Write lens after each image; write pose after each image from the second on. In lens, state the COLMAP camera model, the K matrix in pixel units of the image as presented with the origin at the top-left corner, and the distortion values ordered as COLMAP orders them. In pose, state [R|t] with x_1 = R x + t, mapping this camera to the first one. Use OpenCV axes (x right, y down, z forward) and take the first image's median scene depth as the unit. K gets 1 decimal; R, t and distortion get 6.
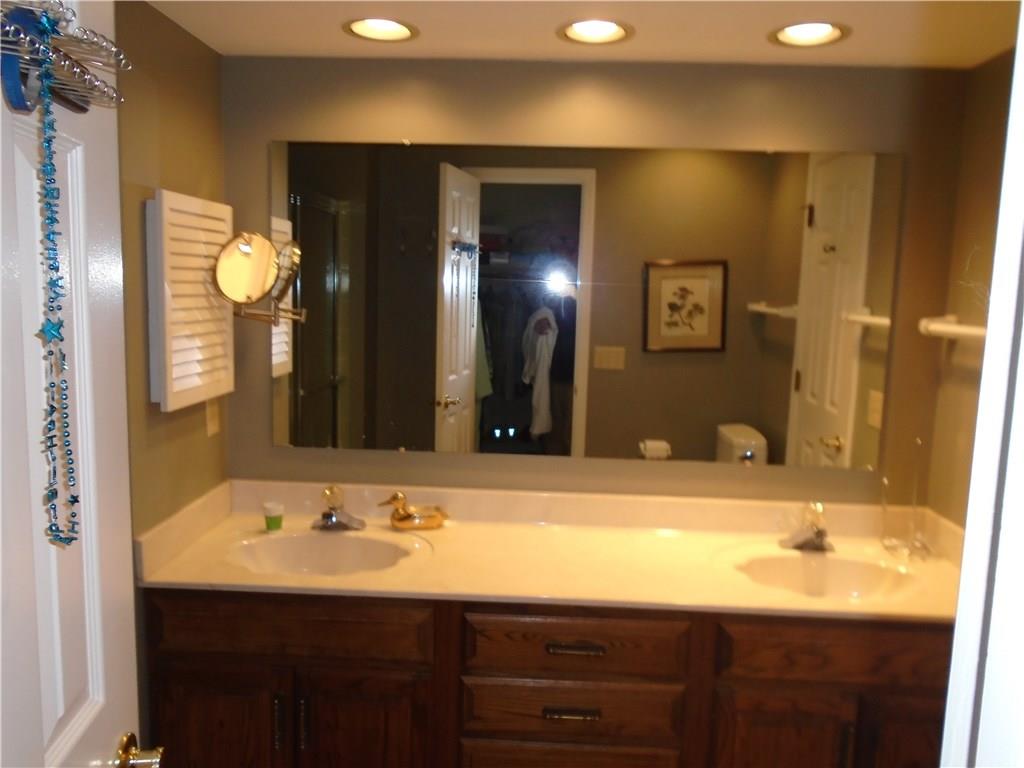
lens RADIAL K [[784.4, 0, 512.0], [0, 784.4, 384.0], [0, 0, 1]] dist [-0.008553, -0.003822]
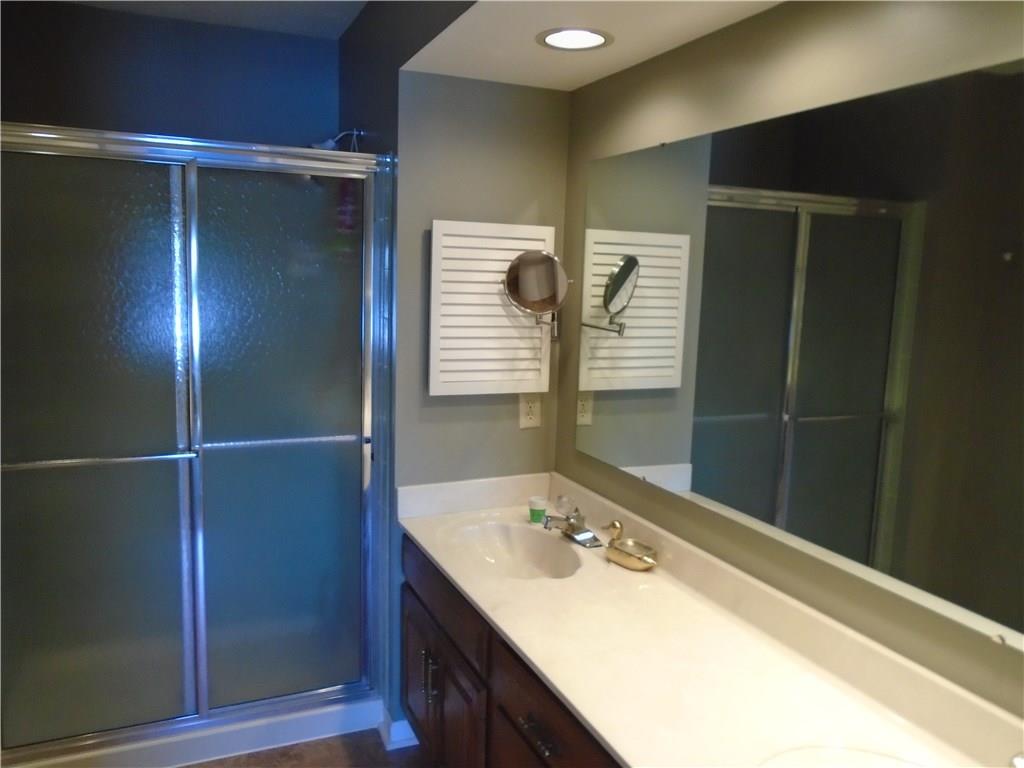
lens RADIAL K [[784.4, 0, 512.0], [0, 784.4, 384.0], [0, 0, 1]] dist [-0.008553, -0.003822]
pose [[0.441162, 0.107070, -0.891017, 0.641417], [-0.128516, 0.990161, 0.055353, -0.060054], [0.888178, 0.090091, 0.450582, 0.473863]]
